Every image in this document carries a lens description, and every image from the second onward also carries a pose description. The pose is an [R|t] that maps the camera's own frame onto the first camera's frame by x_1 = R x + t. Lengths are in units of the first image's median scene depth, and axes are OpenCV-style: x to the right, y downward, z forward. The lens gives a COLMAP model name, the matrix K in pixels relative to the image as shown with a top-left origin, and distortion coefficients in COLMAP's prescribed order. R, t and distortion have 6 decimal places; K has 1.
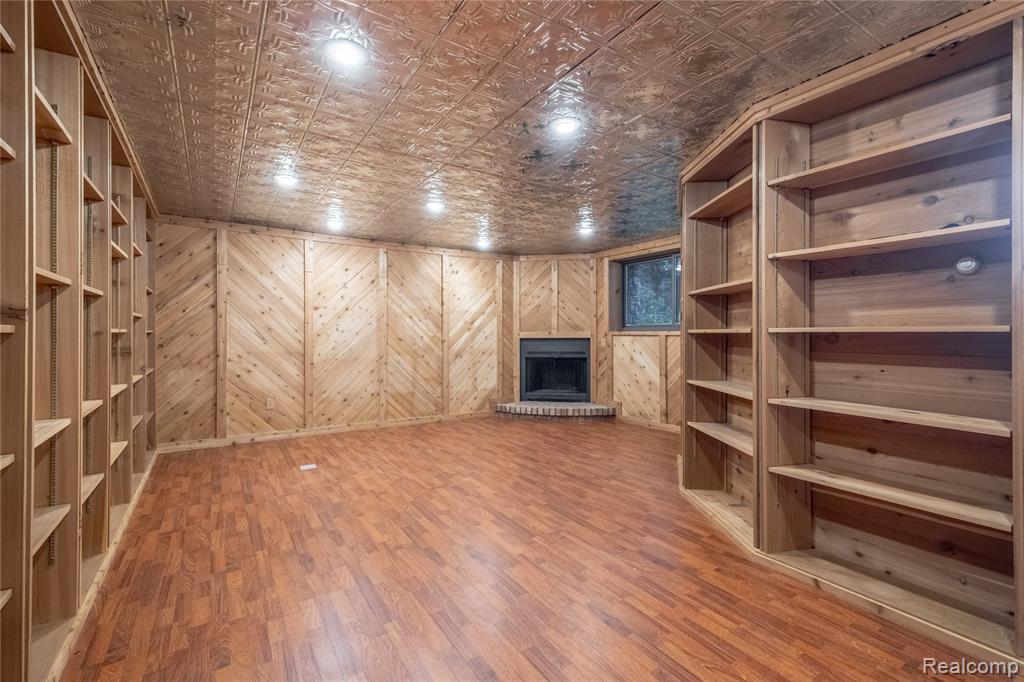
lens RADIAL K [[444.5, 0, 505.3], [0, 444.5, 335.7], [0, 0, 1]] dist [0.015201, -0.002380]
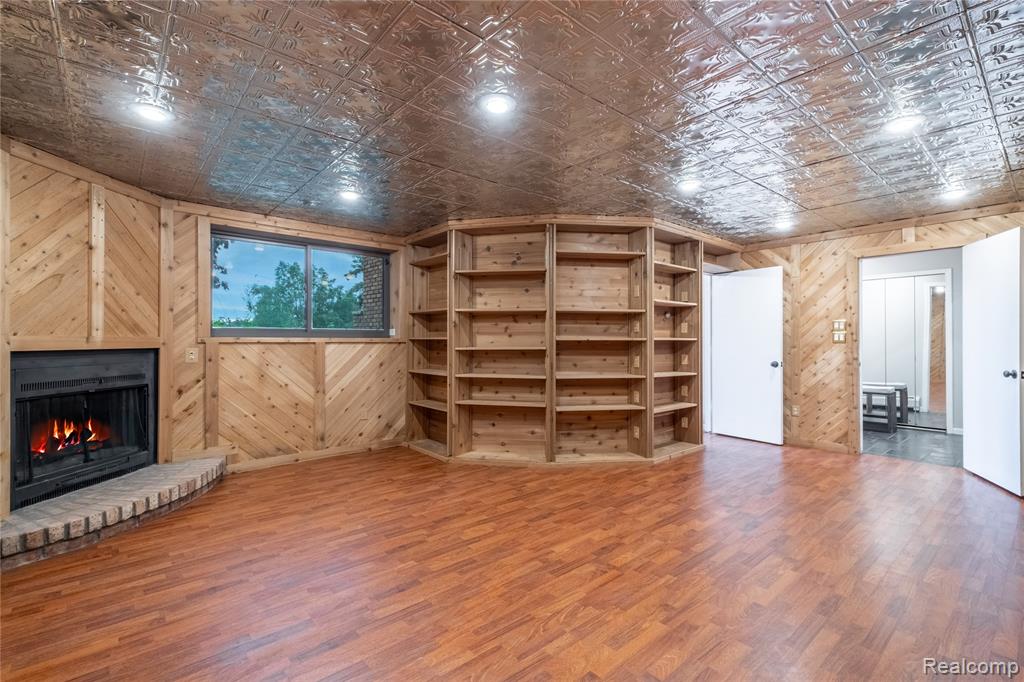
lens RADIAL K [[444.5, 0, 504.8], [0, 444.5, 340.7], [0, 0, 1]] dist [0.015201, -0.002380]
pose [[-0.113226, -0.000167, 0.993569, -0.768094], [0.002727, 0.999996, 0.000479, -0.005794], [-0.993566, 0.002763, -0.113225, 1.162303]]
